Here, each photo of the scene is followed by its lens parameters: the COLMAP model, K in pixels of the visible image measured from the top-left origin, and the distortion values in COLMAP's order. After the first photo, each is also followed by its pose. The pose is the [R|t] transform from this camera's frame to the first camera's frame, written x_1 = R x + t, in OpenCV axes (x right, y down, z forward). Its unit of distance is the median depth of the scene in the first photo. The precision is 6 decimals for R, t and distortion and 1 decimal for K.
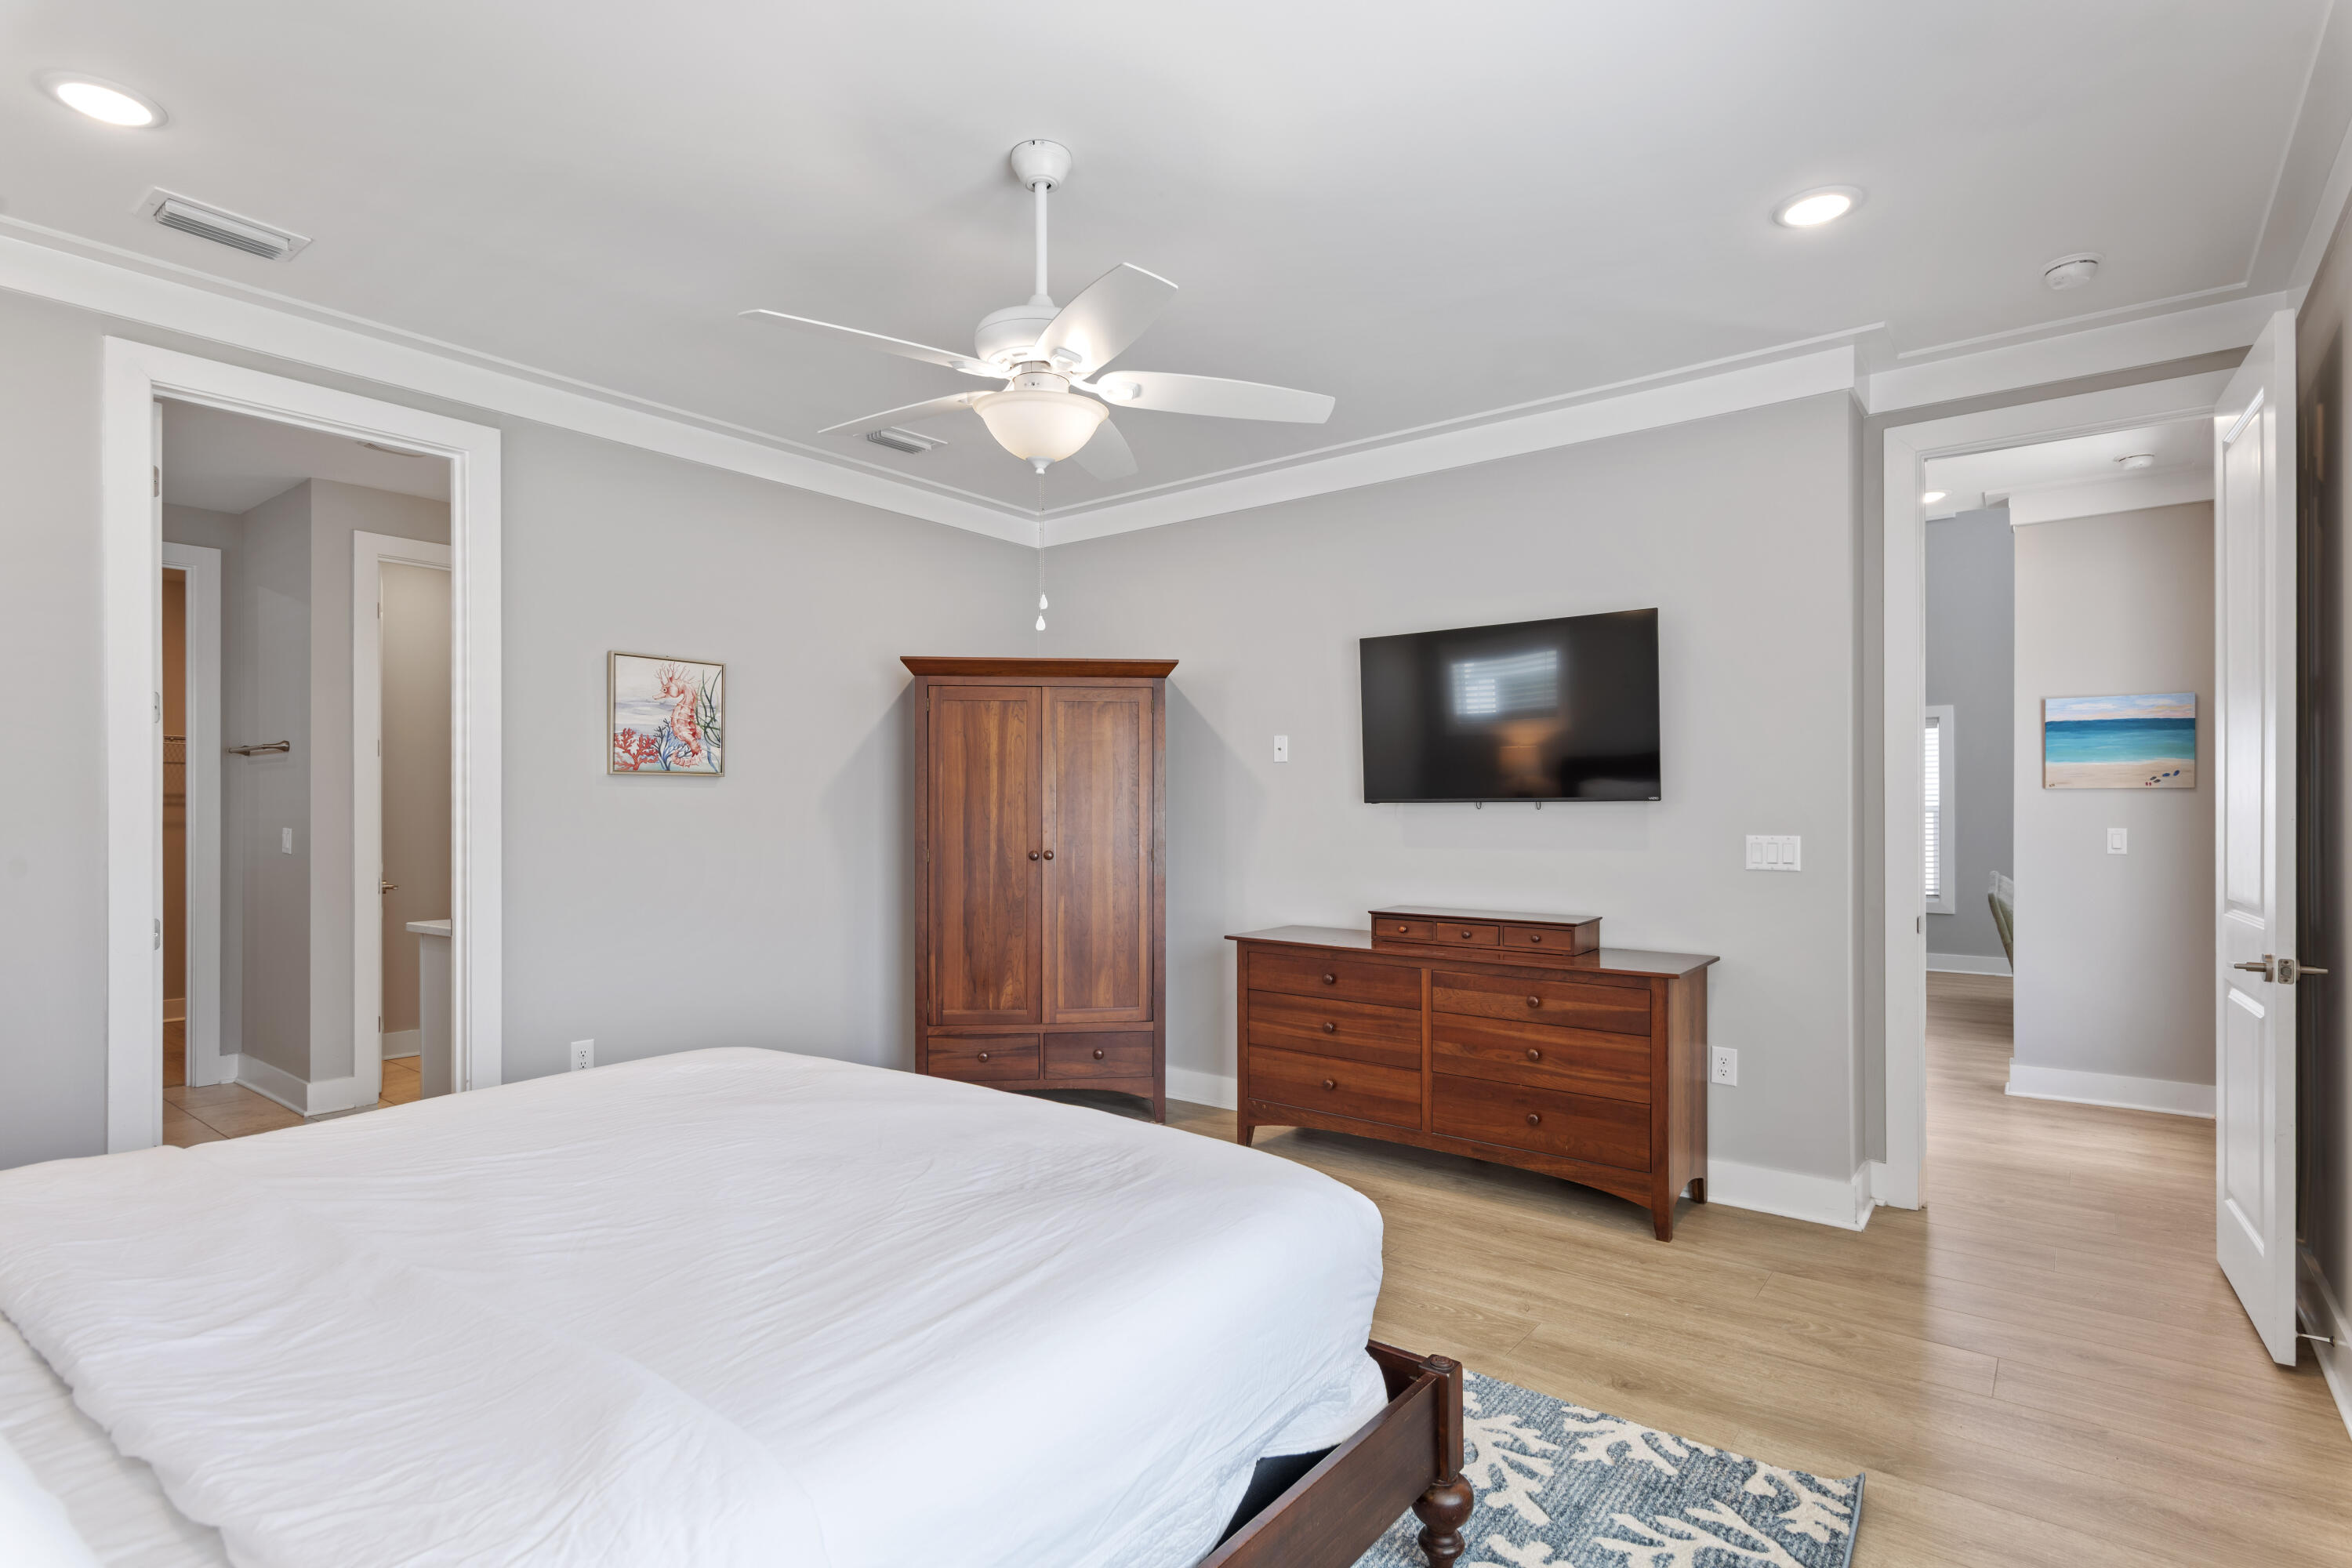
lens RADIAL K [[1150.2, 0, 1172.9], [0, 1150.2, 804.5], [0, 0, 1]] dist [0.001787, -0.000055]
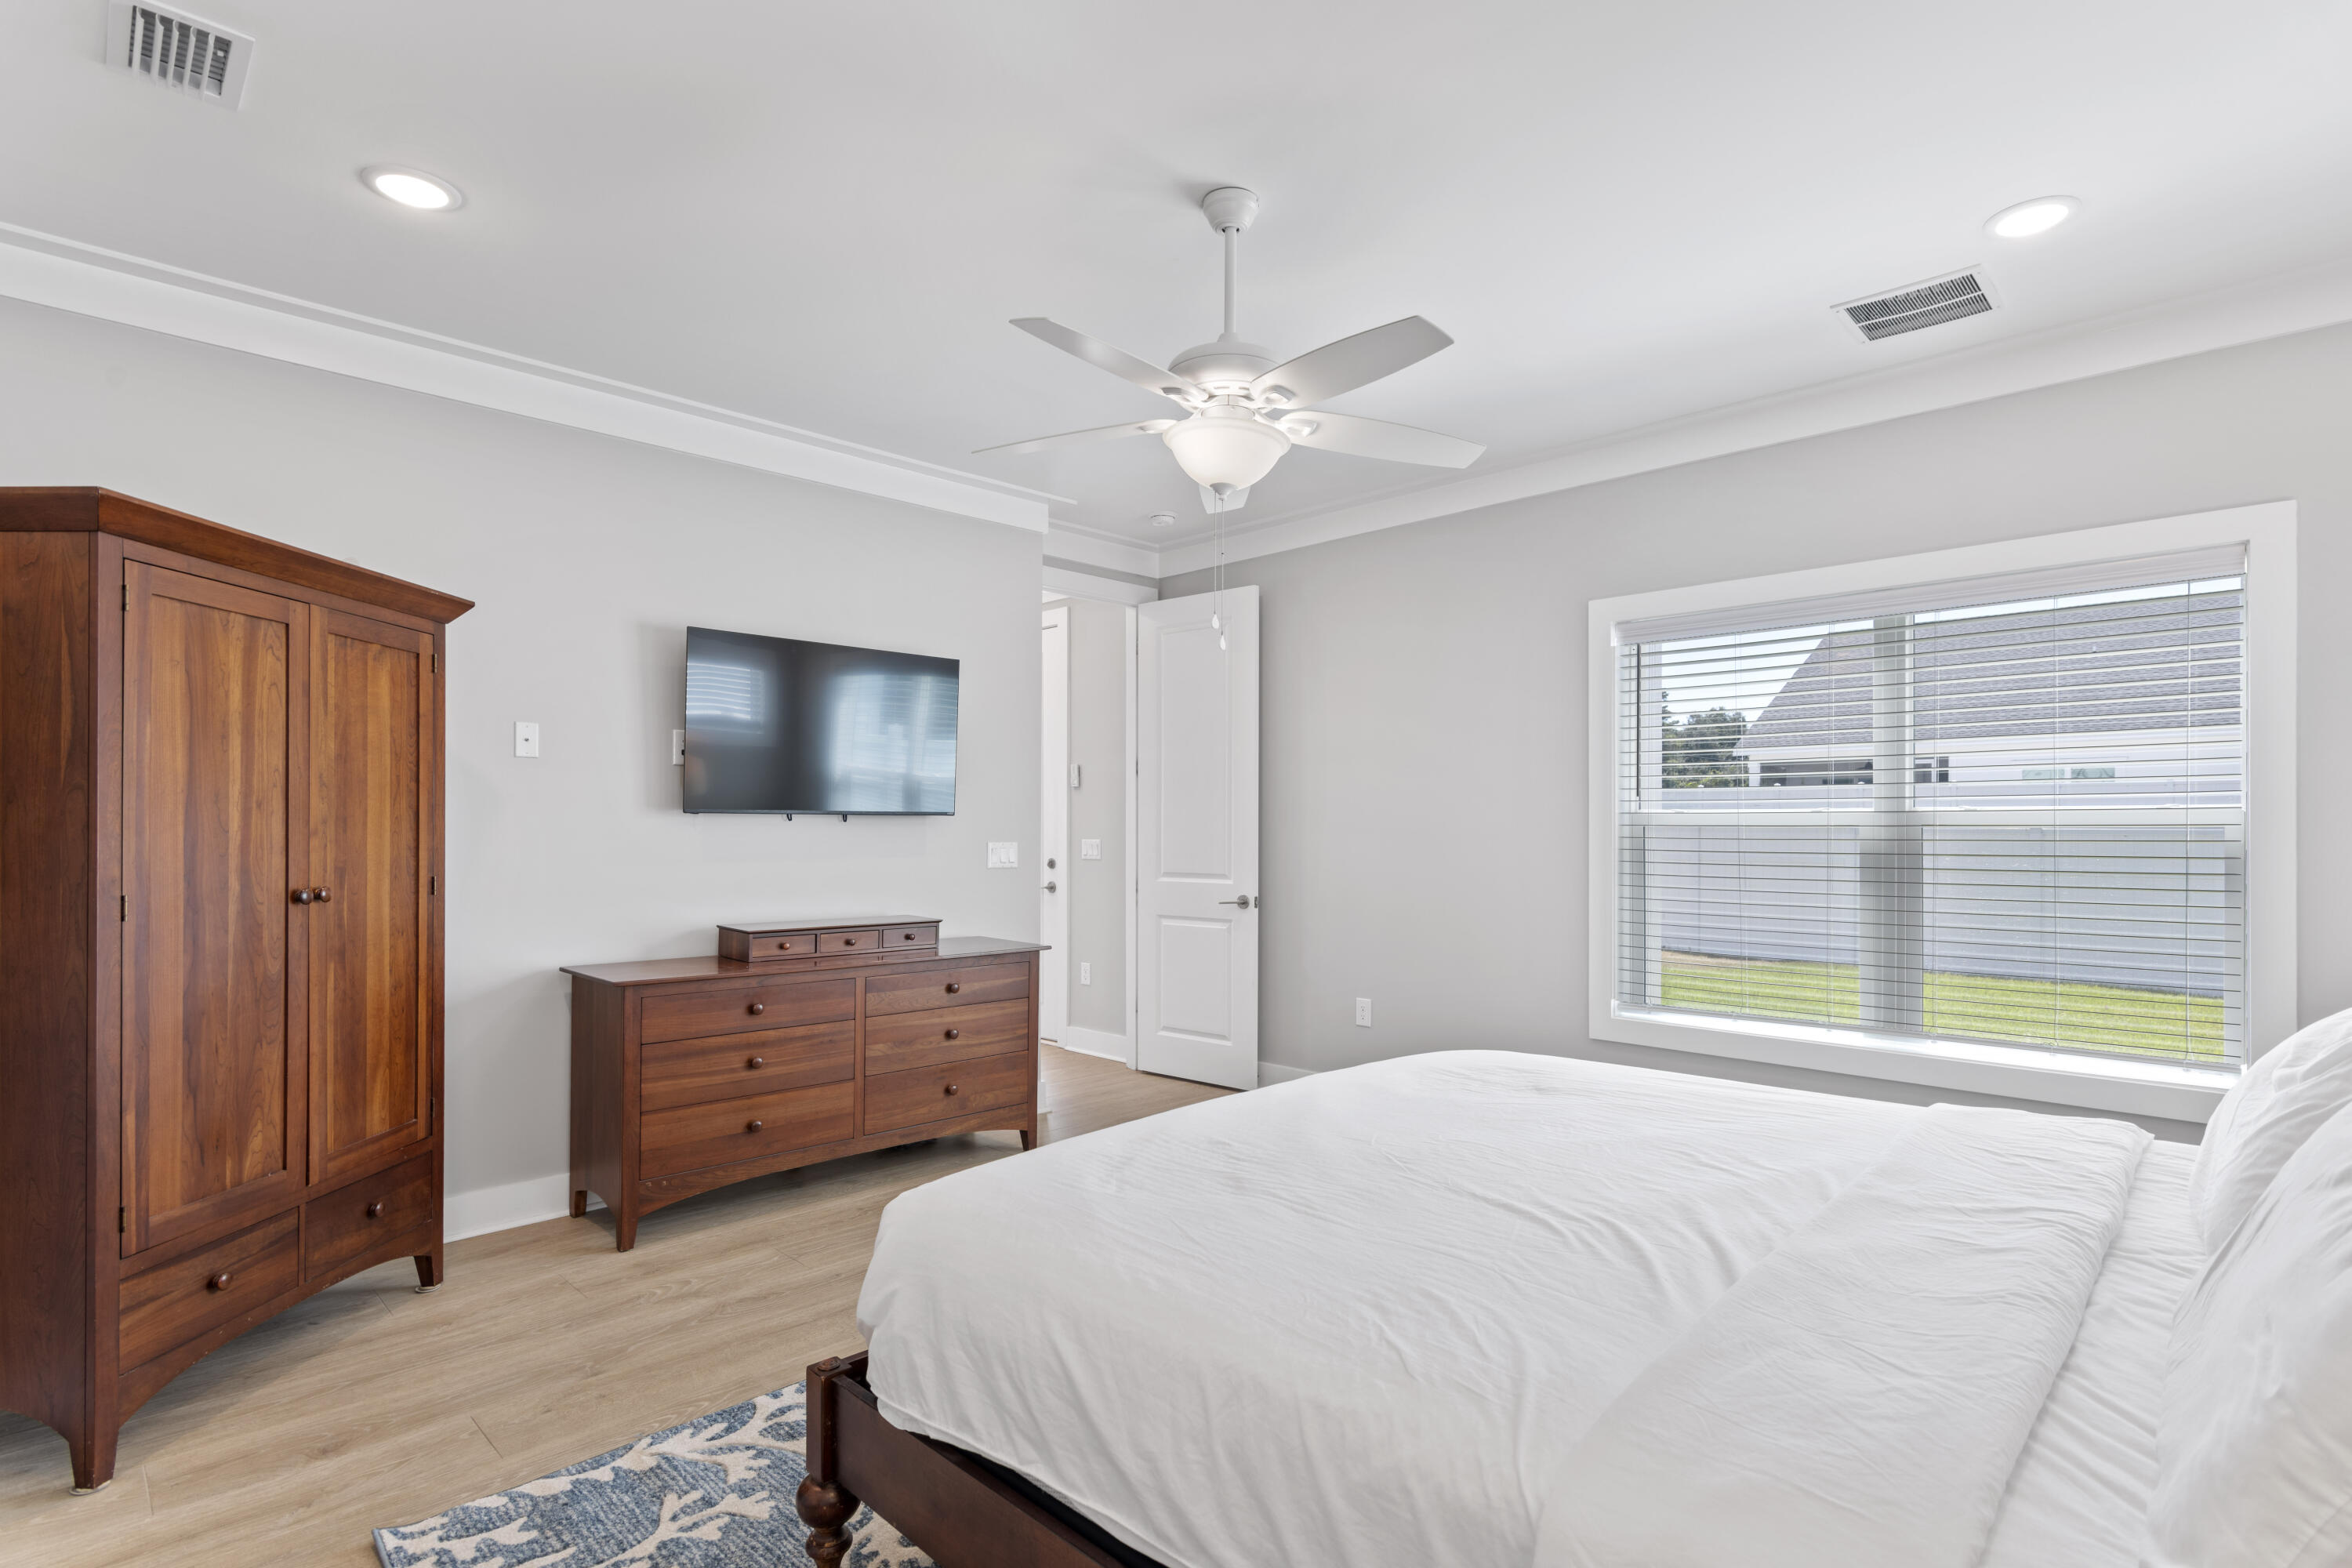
lens RADIAL K [[1150.2, 0, 1175.1], [0, 1150.2, 825.6], [0, 0, 1]] dist [0.001787, -0.000055]
pose [[0.135232, 0.002536, 0.990811, -0.644683], [-0.009230, 0.999957, -0.001300, 0.006144], [-0.990771, -0.008970, 0.135249, 0.503530]]
